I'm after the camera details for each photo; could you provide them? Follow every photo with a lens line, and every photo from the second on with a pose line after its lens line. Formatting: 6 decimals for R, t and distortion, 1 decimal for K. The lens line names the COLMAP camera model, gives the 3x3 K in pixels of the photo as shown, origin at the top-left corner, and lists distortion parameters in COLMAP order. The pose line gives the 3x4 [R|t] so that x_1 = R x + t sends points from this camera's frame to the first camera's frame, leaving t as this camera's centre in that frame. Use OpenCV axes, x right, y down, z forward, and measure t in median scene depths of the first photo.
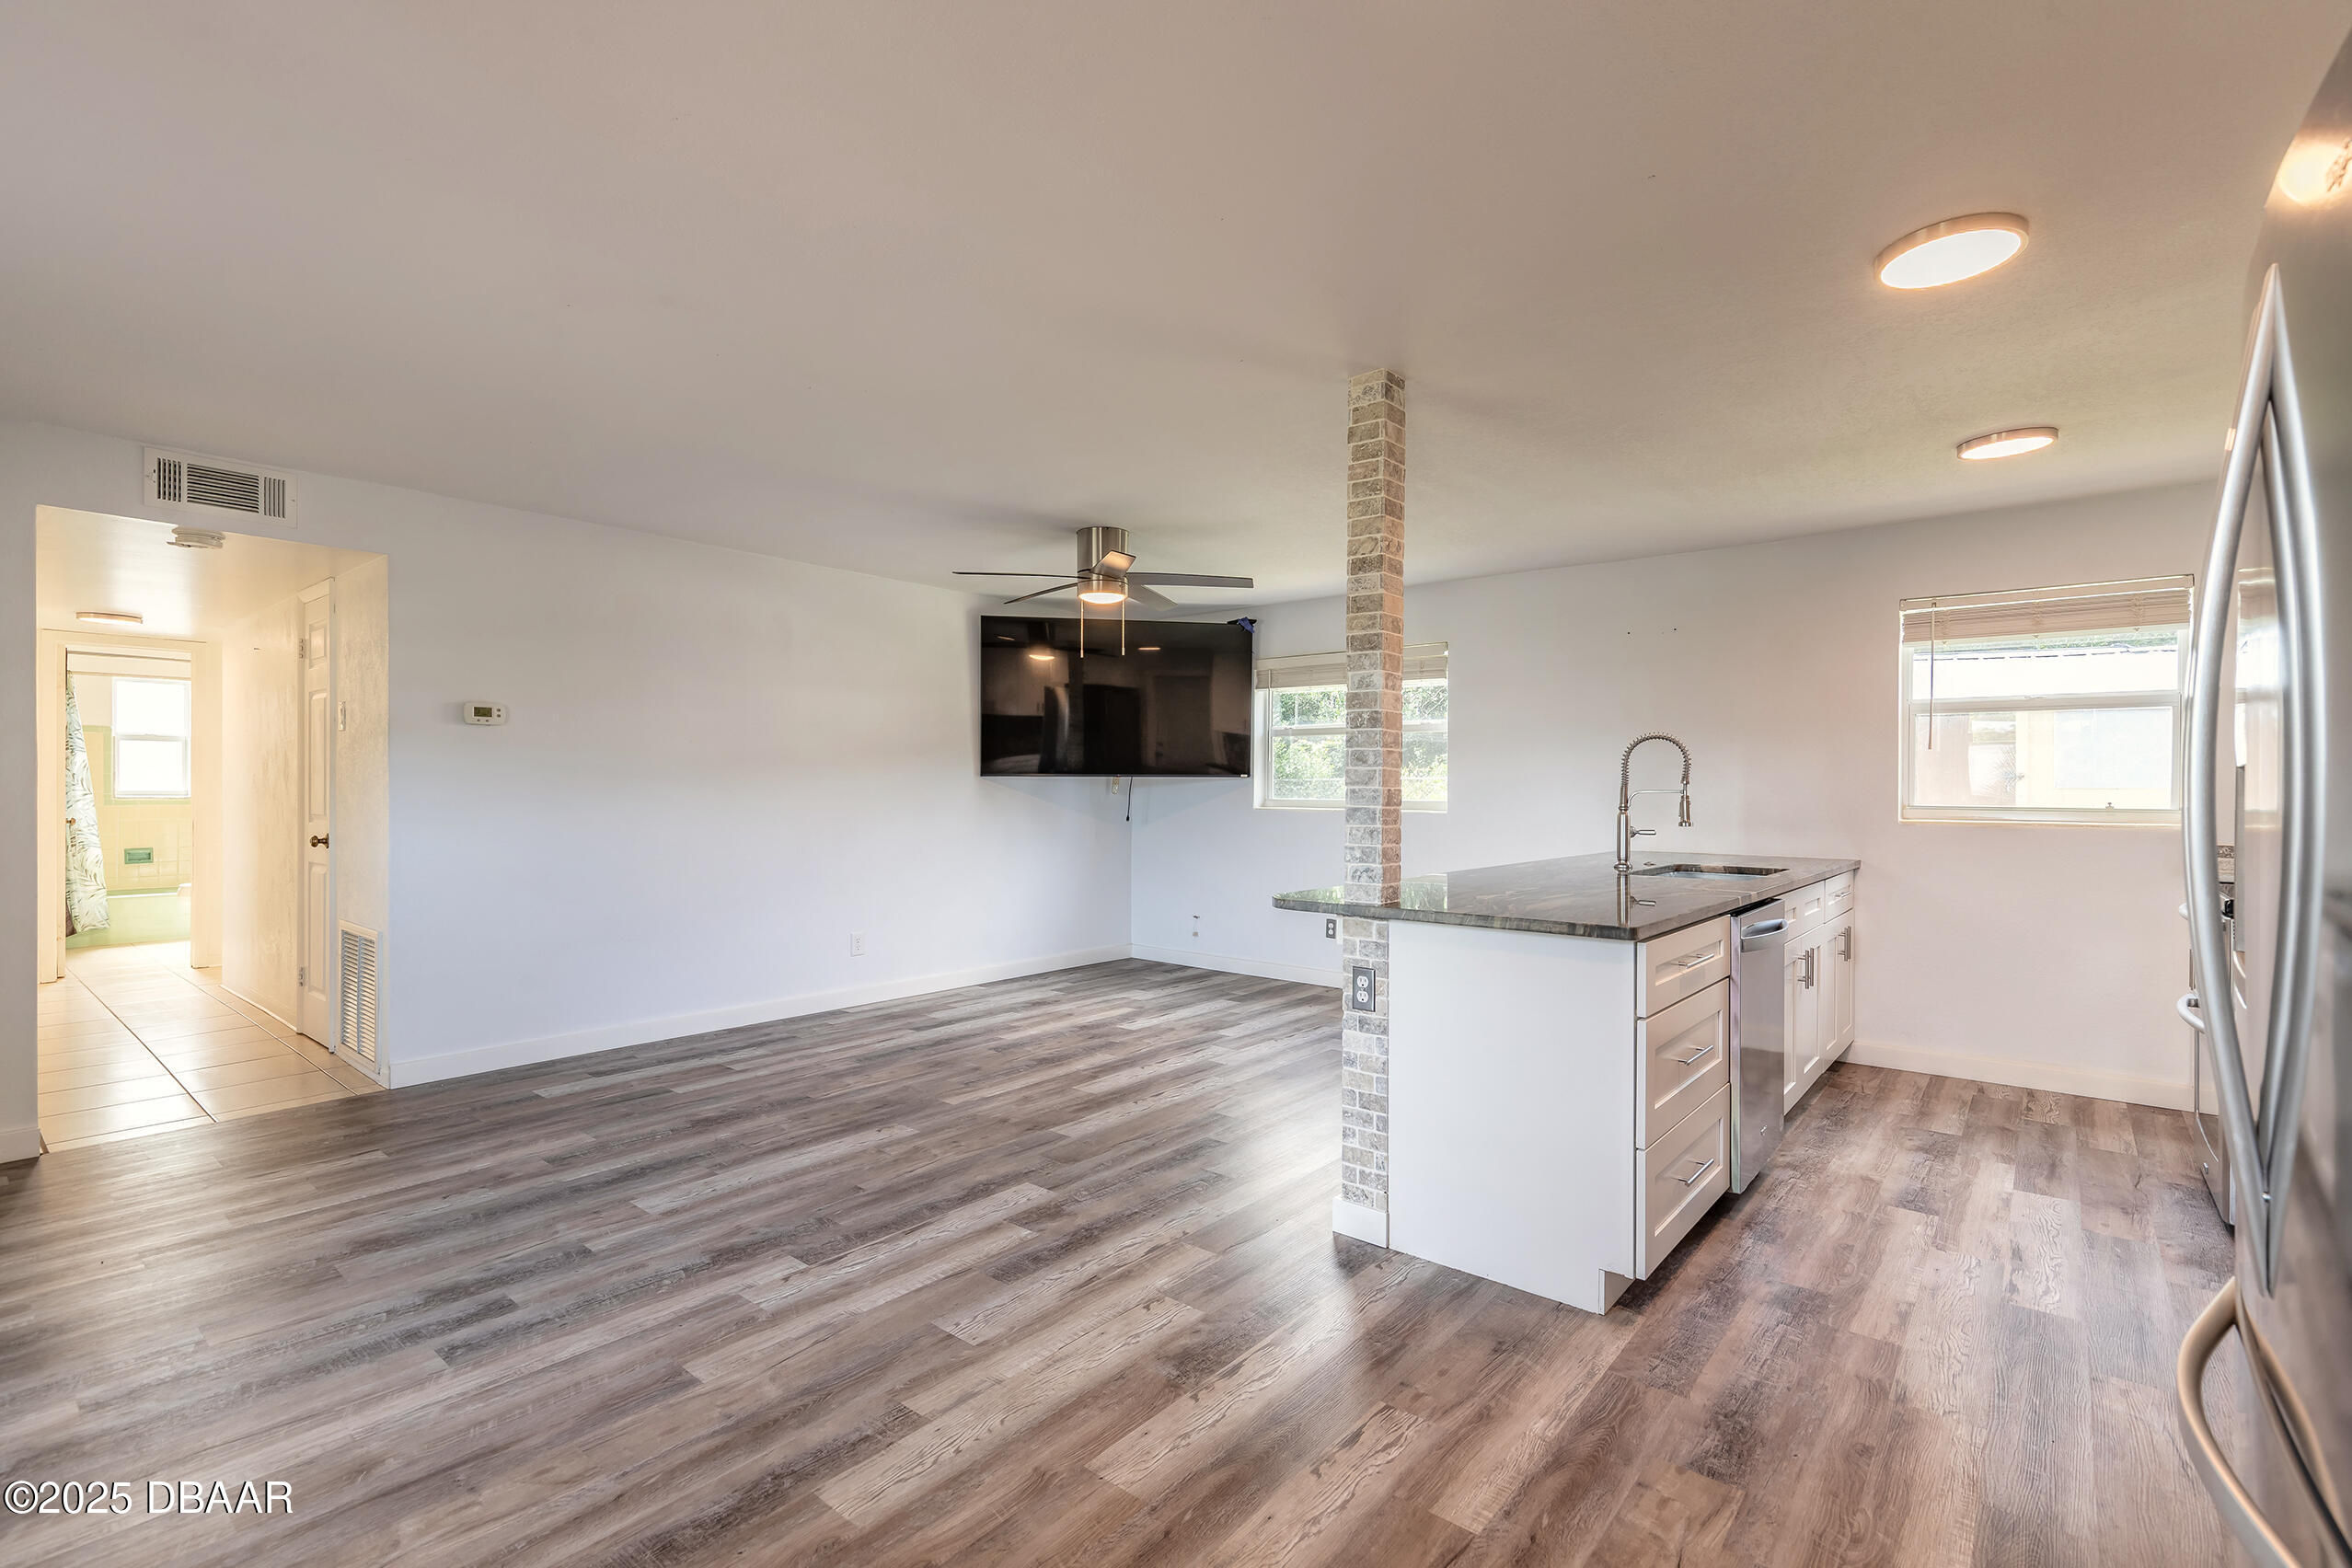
lens RADIAL K [[1067.6, 0, 1182.8], [0, 1067.6, 778.8], [0, 0, 1]] dist [0.000121, 0.000127]
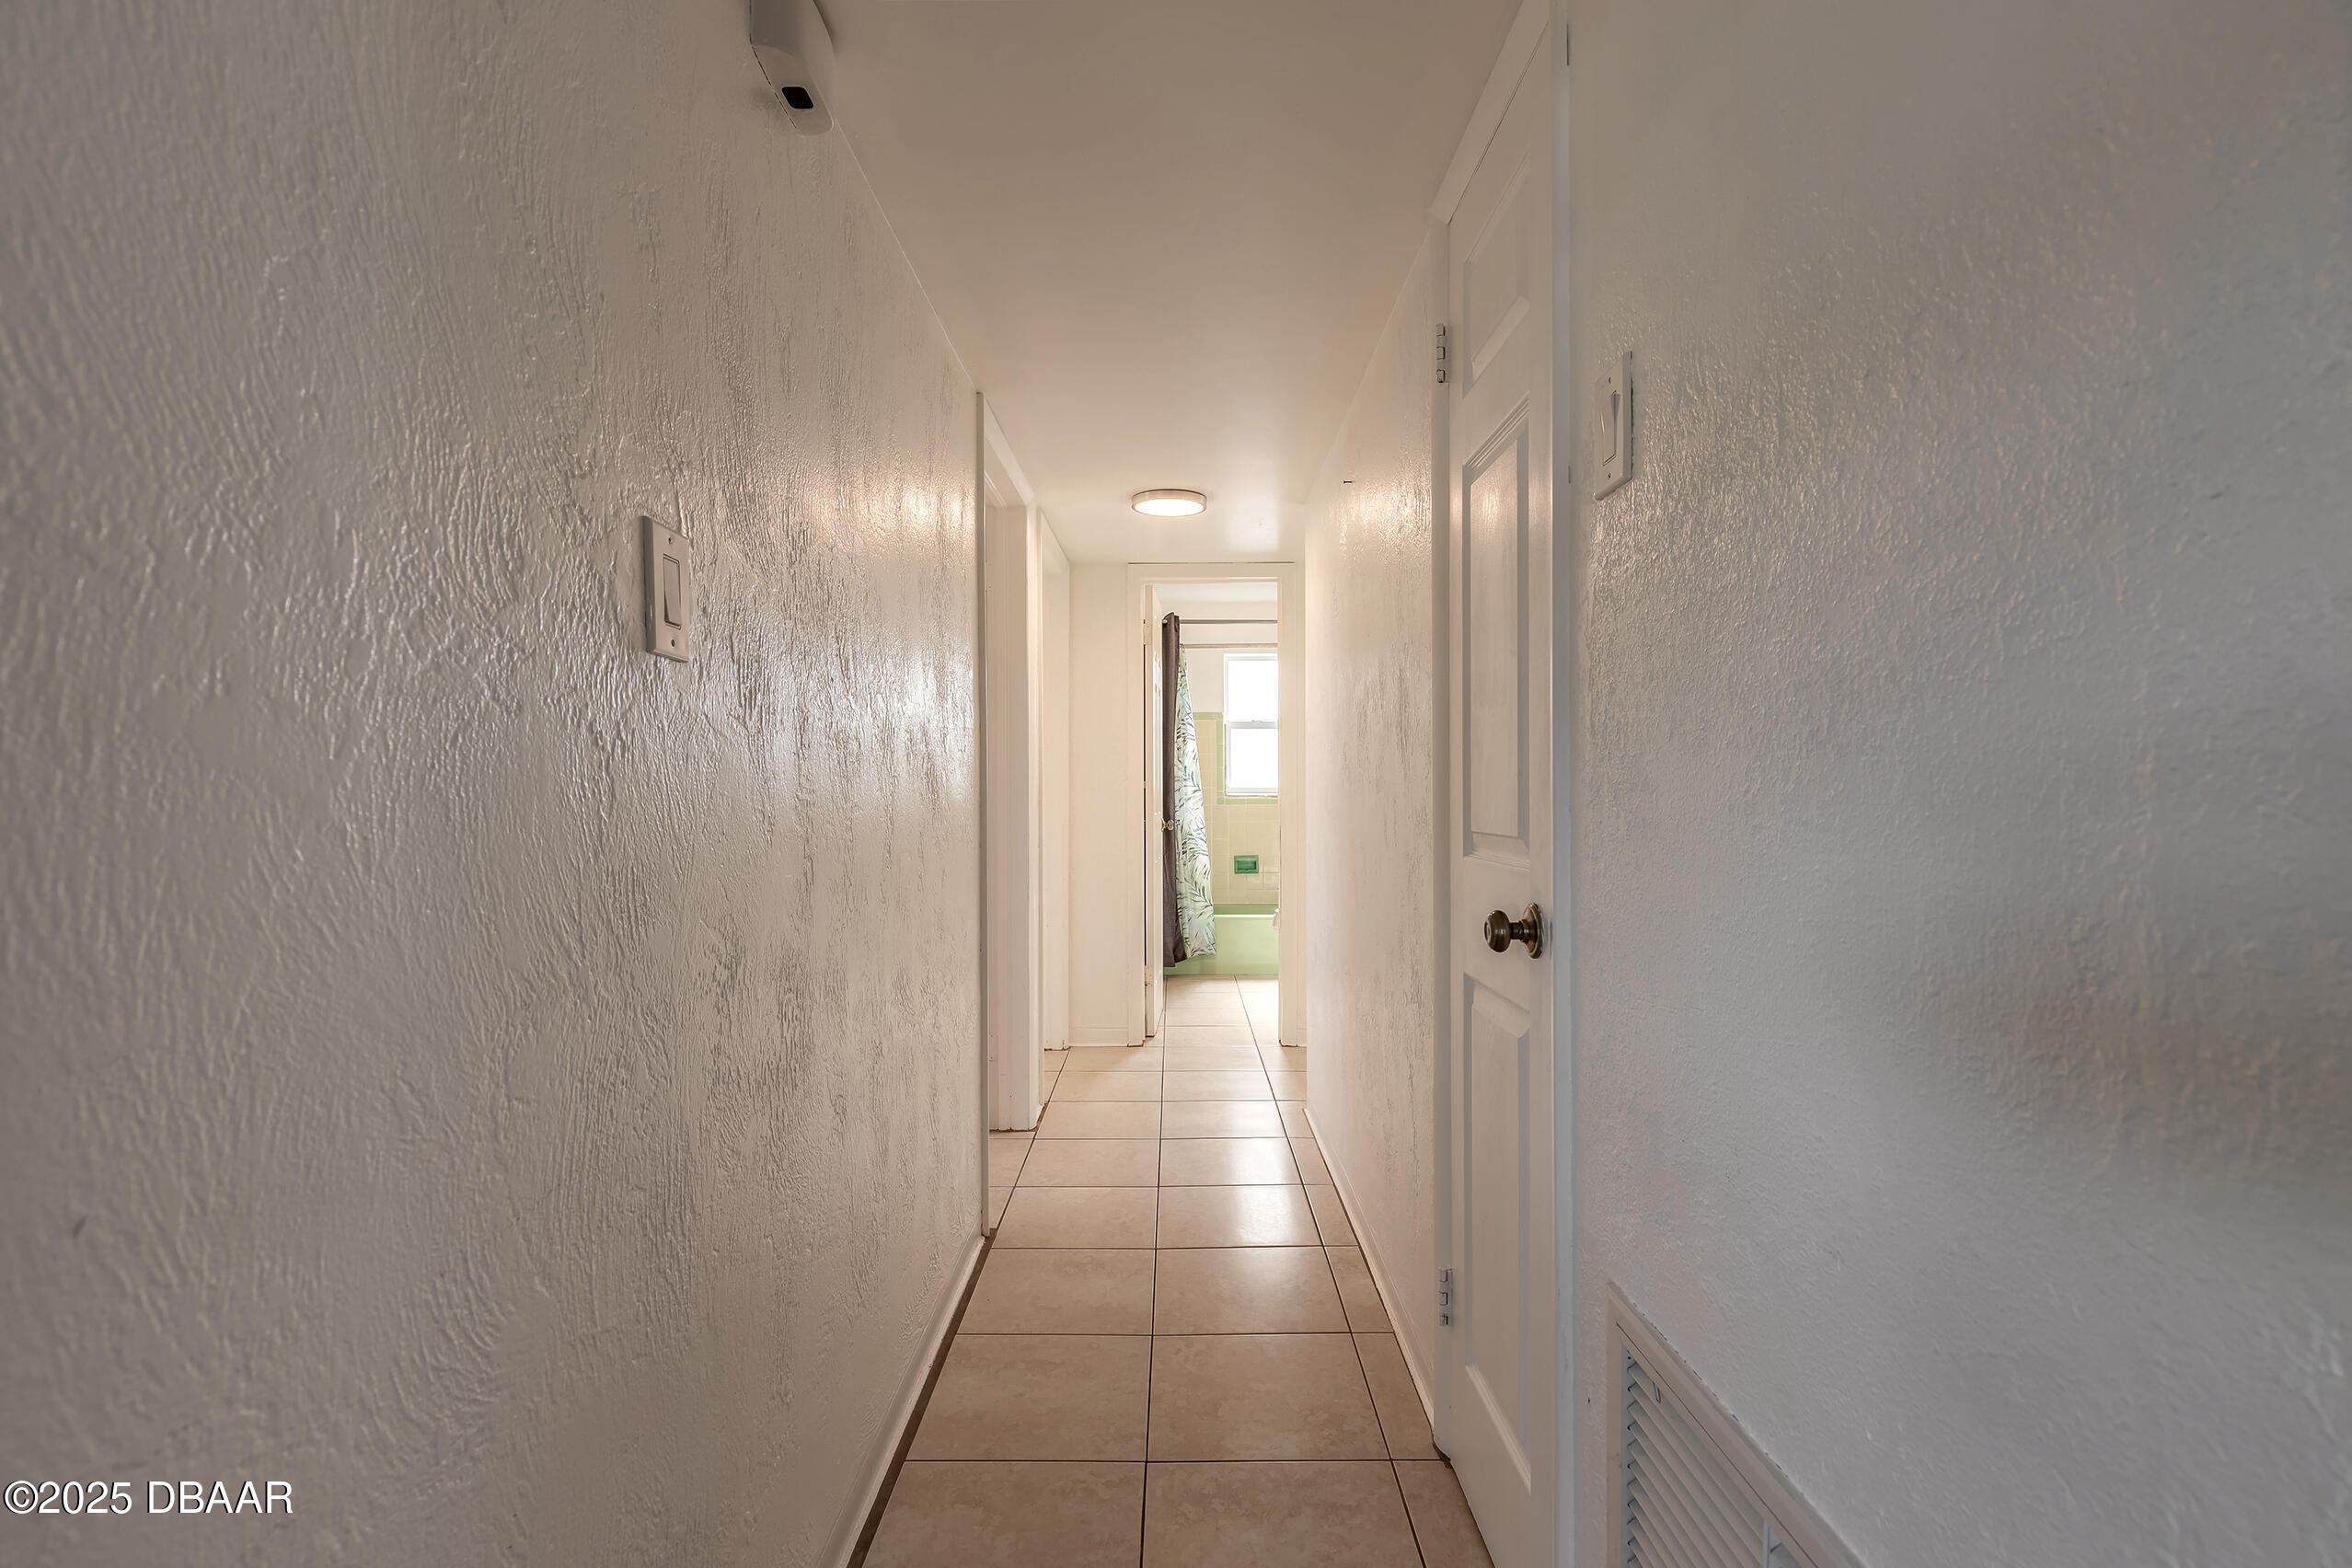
lens RADIAL K [[1067.6, 0, 1177.8], [0, 1067.6, 782.5], [0, 0, 1]] dist [0.000121, 0.000127]
pose [[0.639199, -0.006173, -0.769016, -0.411943], [0.002632, 0.999979, -0.005839, 0.012799], [0.769037, 0.001708, 0.639202, 0.477456]]
